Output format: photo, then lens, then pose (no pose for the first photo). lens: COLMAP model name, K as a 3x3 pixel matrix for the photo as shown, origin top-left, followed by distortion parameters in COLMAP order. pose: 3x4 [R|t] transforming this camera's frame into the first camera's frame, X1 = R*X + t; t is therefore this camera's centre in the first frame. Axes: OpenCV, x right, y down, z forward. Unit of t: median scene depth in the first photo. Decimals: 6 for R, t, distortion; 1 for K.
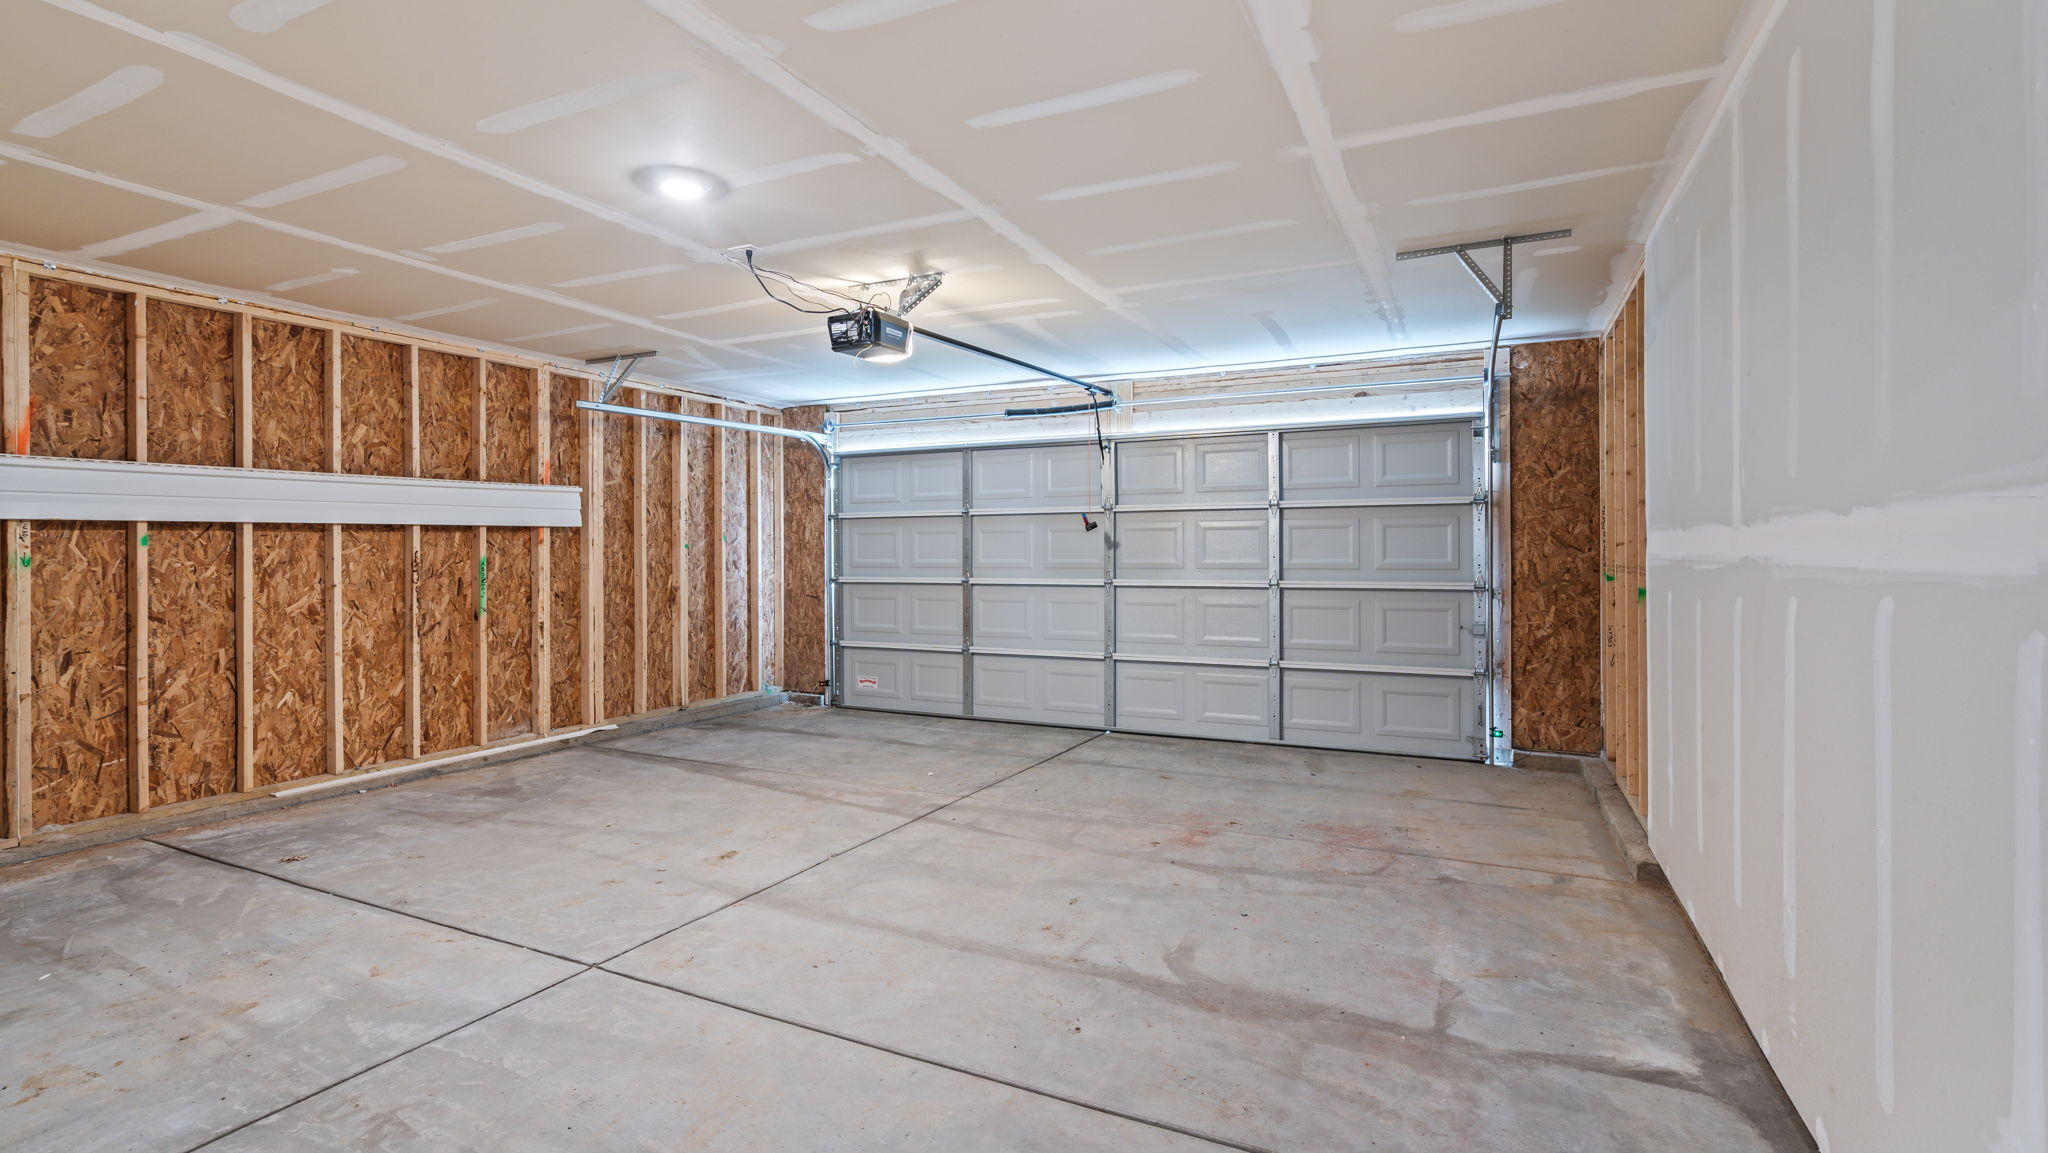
lens RADIAL K [[924.0, 0, 1017.4], [0, 924.0, 556.8], [0, 0, 1]] dist [-0.003177, 0.000712]
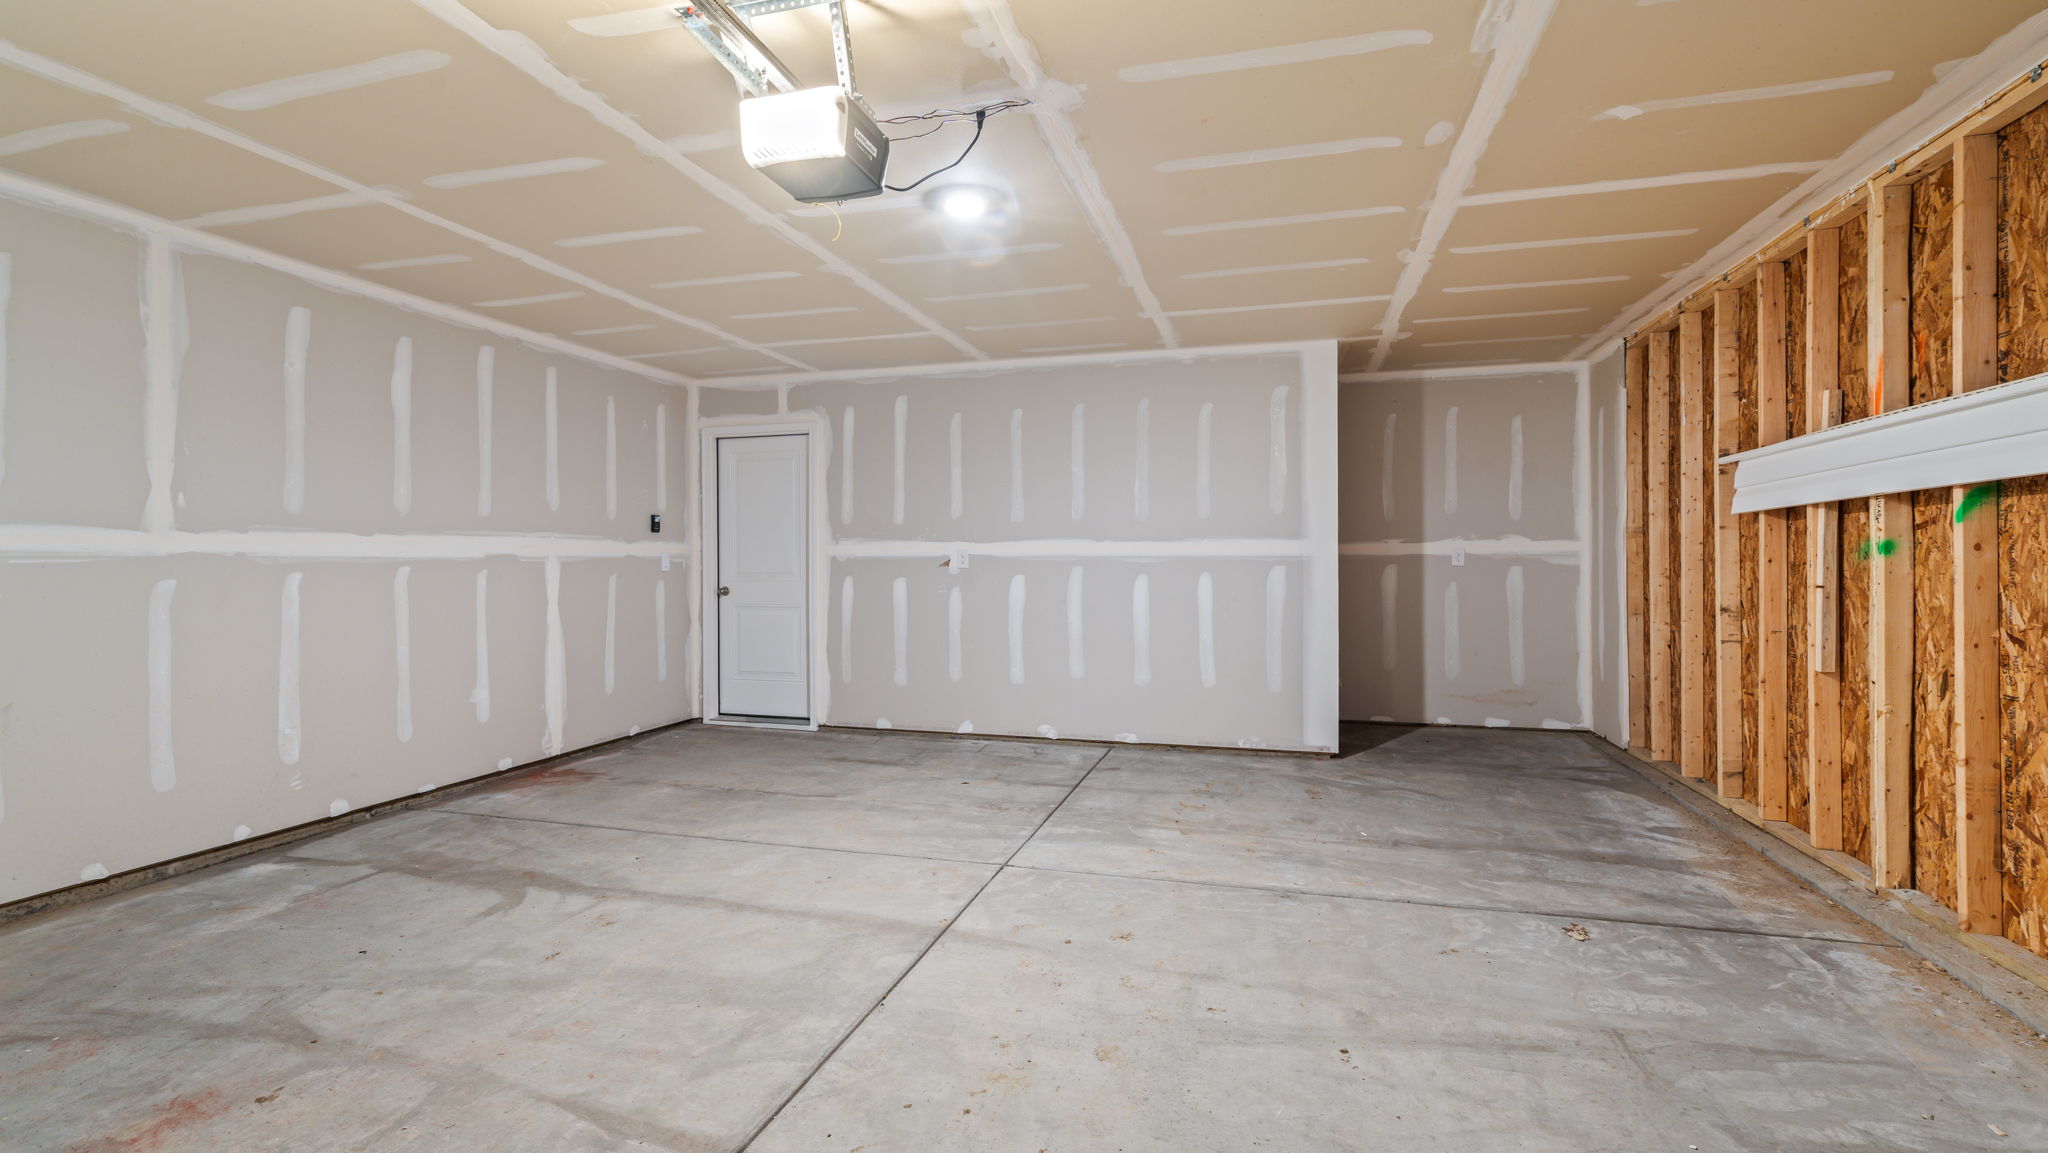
lens RADIAL K [[924.0, 0, 1017.4], [0, 924.0, 556.8], [0, 0, 1]] dist [-0.003177, 0.000712]
pose [[-0.985668, 0.006208, -0.168581, -0.236257], [0.005965, 0.999980, 0.001942, 0.008704], [0.168589, 0.000909, -0.985686, 2.052397]]
